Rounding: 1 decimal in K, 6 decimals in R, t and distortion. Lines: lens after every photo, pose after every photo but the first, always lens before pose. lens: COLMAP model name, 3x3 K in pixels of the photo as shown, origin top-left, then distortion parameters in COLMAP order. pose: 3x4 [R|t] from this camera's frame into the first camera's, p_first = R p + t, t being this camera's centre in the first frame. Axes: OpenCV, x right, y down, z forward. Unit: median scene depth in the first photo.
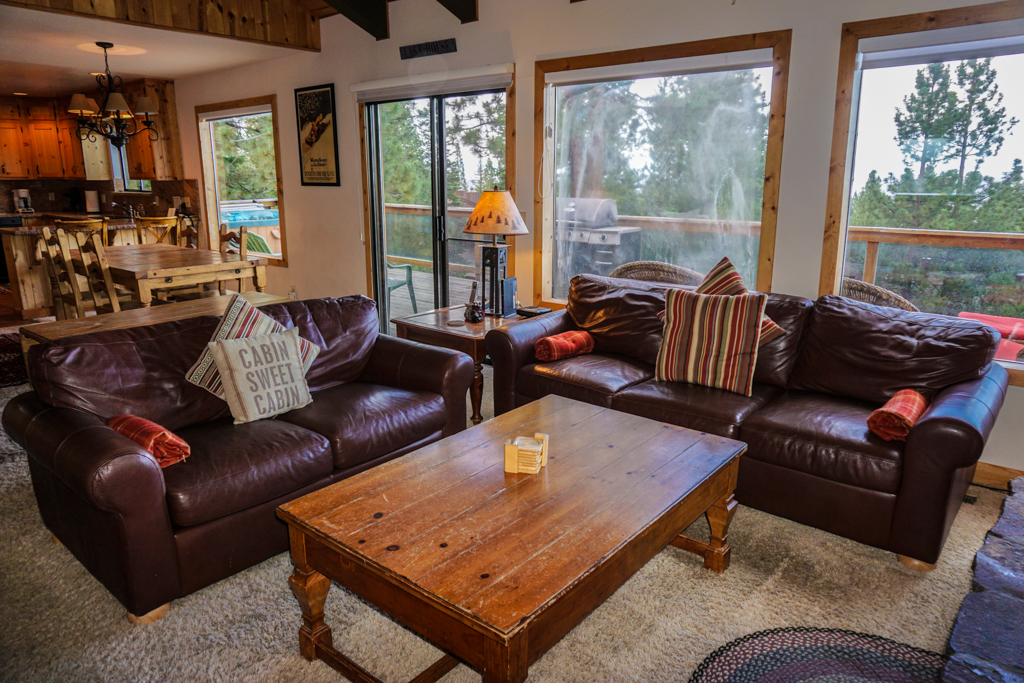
lens RADIAL K [[680.2, 0, 515.2], [0, 680.2, 342.5], [0, 0, 1]] dist [-0.012362, -0.002359]
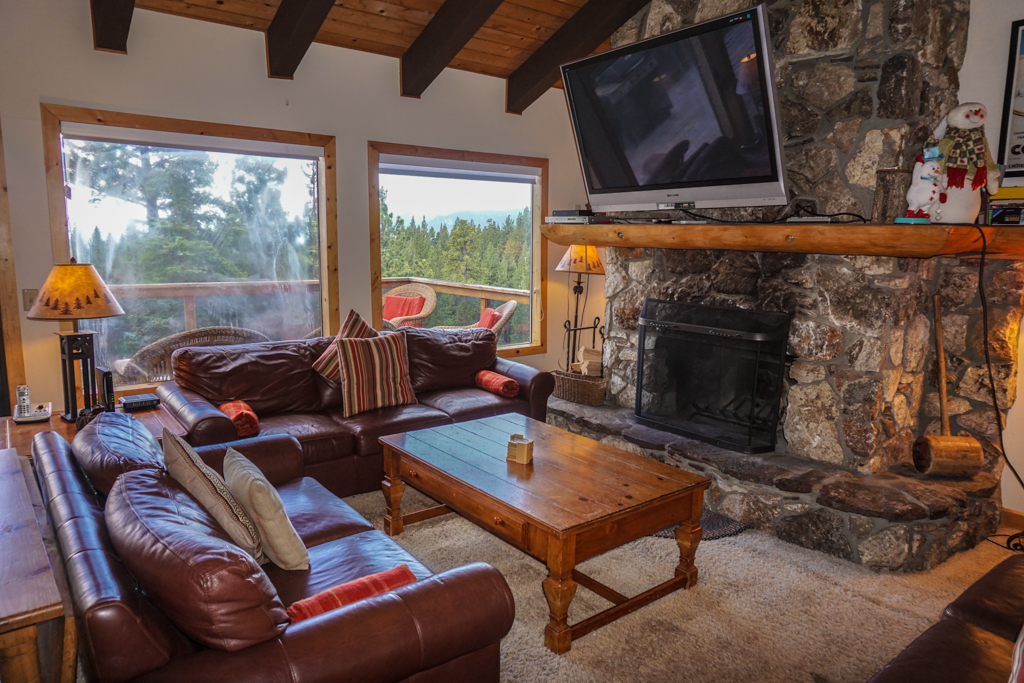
lens RADIAL K [[680.2, 0, 516.6], [0, 680.2, 342.0], [0, 0, 1]] dist [-0.012362, -0.002359]
pose [[0.201674, -0.146502, 0.968434, -0.747755], [0.219121, 0.970438, 0.101173, -0.109674], [-0.954627, 0.191800, 0.227814, 0.373170]]
